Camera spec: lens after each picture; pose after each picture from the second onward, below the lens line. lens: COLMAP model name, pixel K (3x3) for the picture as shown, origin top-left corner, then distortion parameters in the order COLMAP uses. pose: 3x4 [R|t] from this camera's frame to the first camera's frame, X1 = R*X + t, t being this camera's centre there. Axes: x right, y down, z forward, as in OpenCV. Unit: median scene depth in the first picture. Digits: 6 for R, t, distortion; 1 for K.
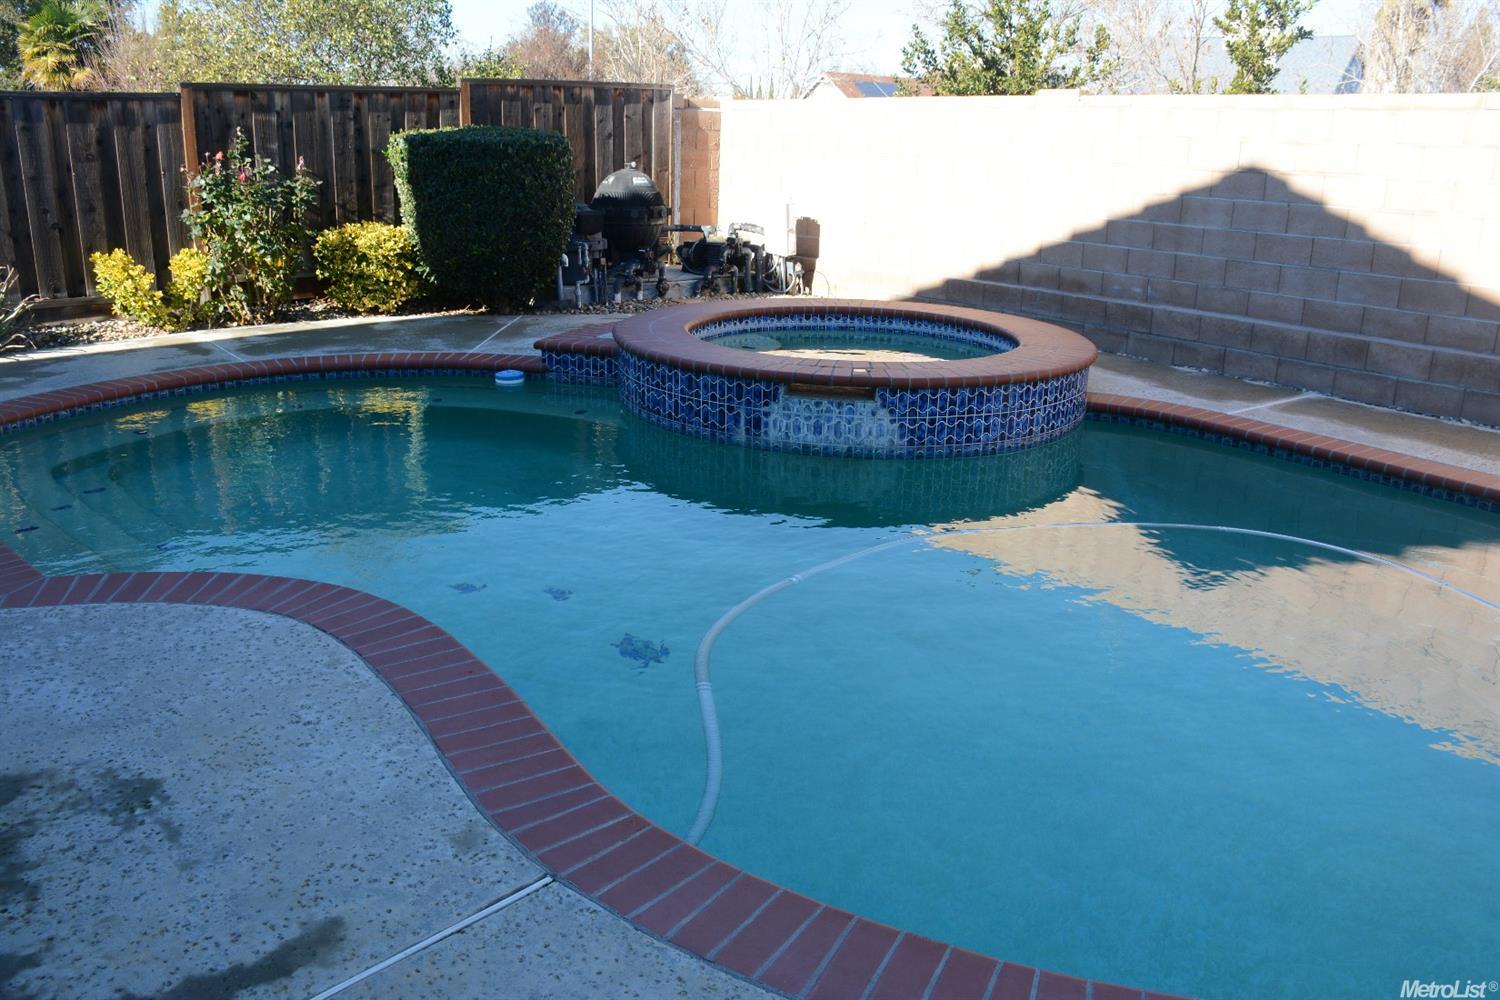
lens RADIAL K [[1188.0, 0, 749.1], [0, 1188.0, 493.0], [0, 0, 1]] dist [-0.116468, 0.073064]
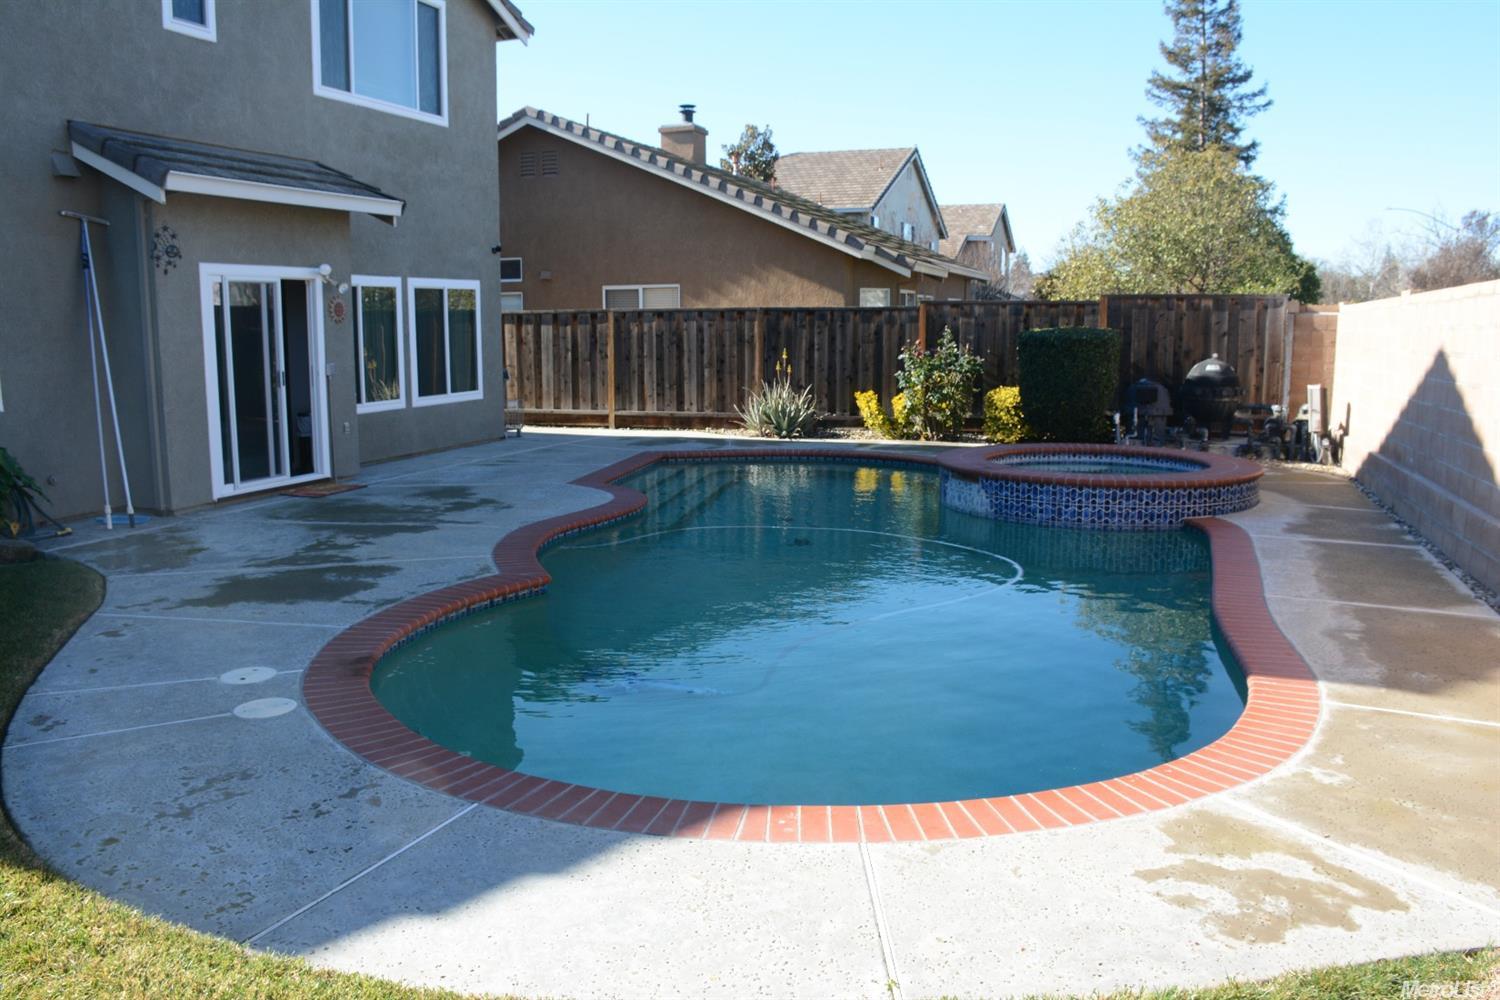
lens RADIAL K [[1188.0, 0, 749.8], [0, 1188.0, 507.8], [0, 0, 1]] dist [-0.116468, 0.073064]
pose [[0.537974, 0.115962, -0.834947, 0.923131], [-0.237989, 0.971092, -0.018470, 0.045017], [0.808669, 0.208644, 0.550020, -0.136183]]
